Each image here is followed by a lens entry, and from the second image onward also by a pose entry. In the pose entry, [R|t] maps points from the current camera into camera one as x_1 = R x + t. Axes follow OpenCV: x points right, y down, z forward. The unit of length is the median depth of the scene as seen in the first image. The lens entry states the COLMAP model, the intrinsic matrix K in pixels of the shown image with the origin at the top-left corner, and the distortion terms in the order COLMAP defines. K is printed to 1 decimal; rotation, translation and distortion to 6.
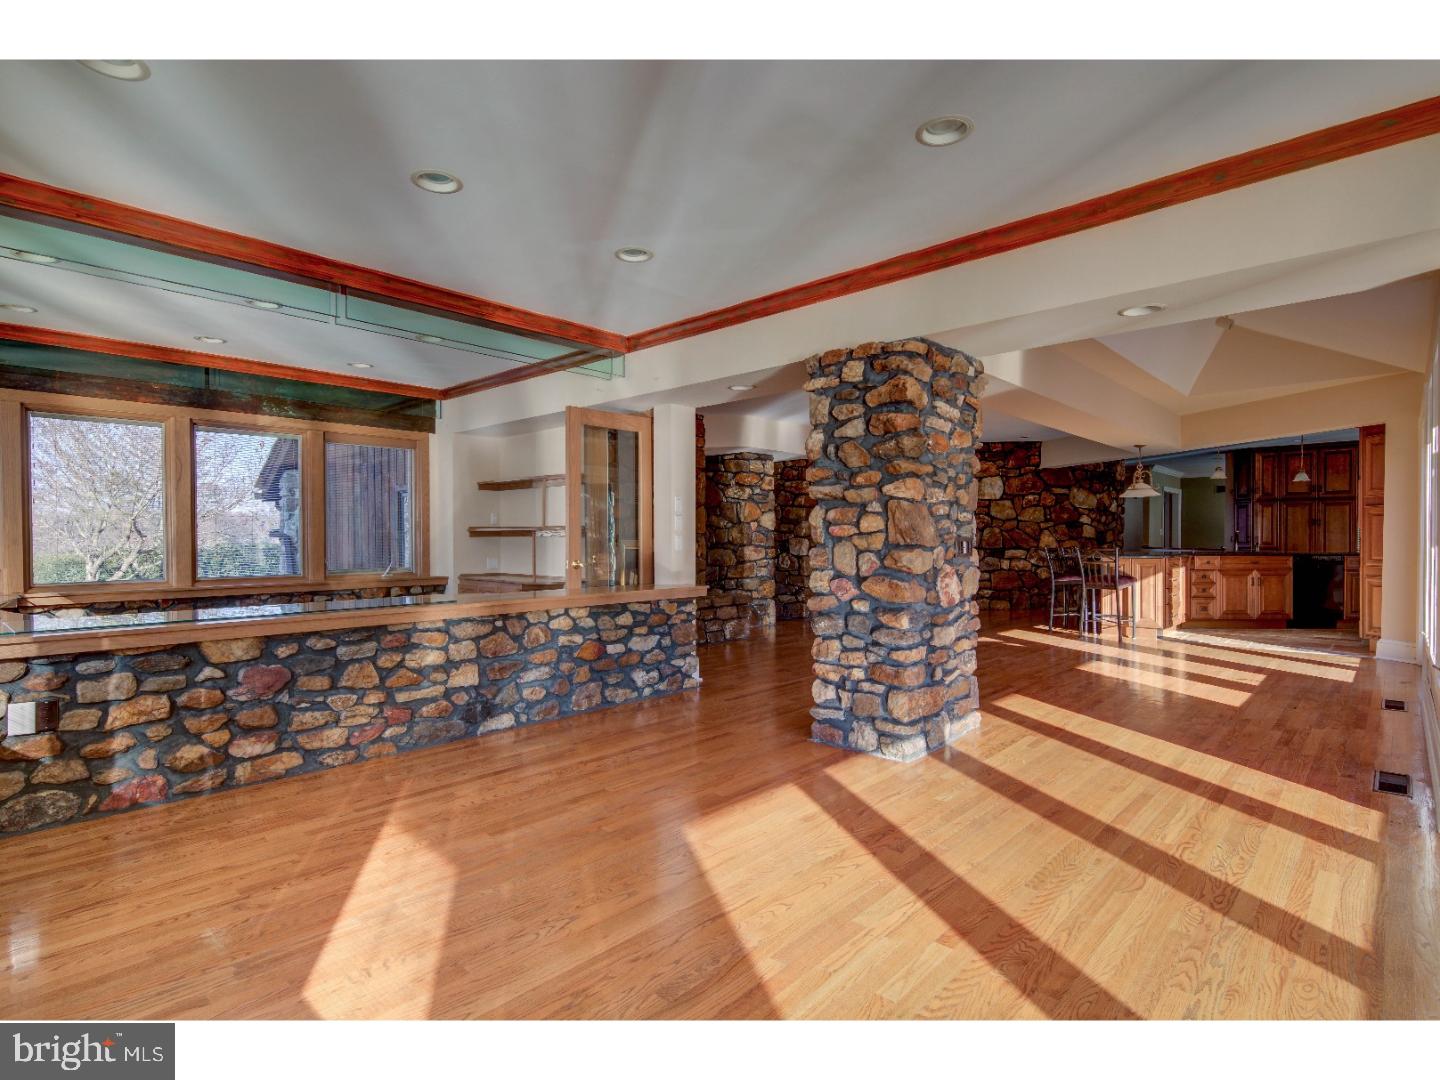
lens RADIAL K [[732.9, 0, 720.0], [0, 732.9, 540.0], [0, 0, 1]] dist [-0.000061, -0.000262]
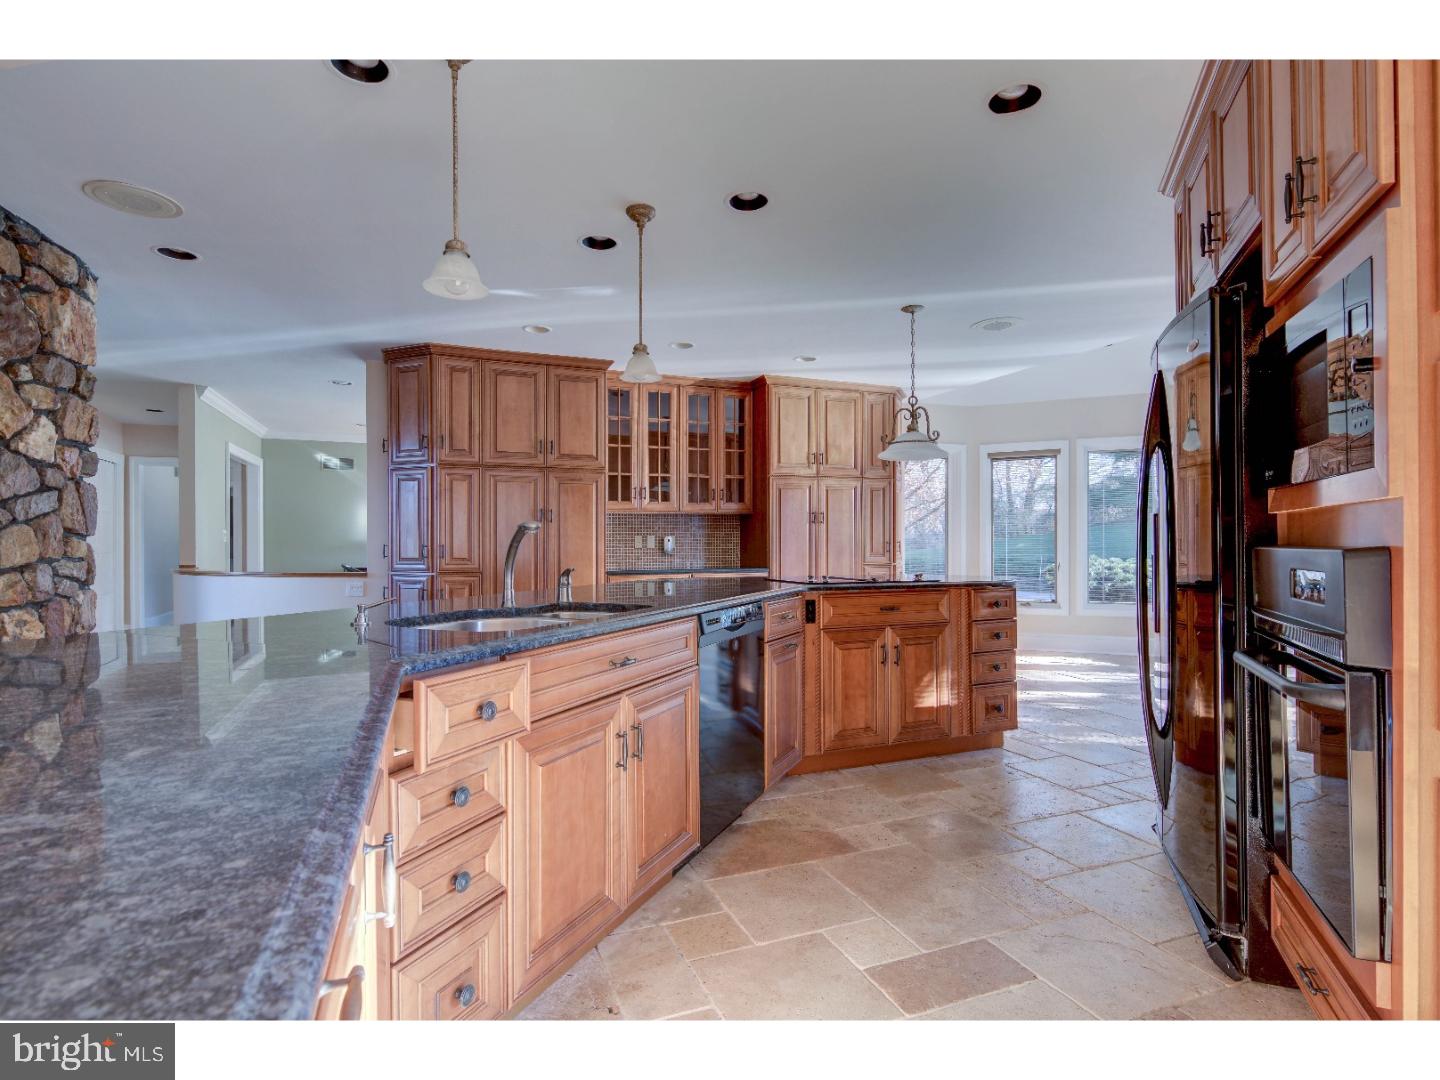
lens RADIAL K [[732.9, 0, 720.0], [0, 732.9, 540.0], [0, 0, 1]] dist [-0.000061, -0.000262]
pose [[0.427649, 0.009049, 0.903899, 0.409942], [0.004114, 0.999920, -0.011956, -0.002533], [-0.903935, 0.008832, 0.427578, 0.667267]]
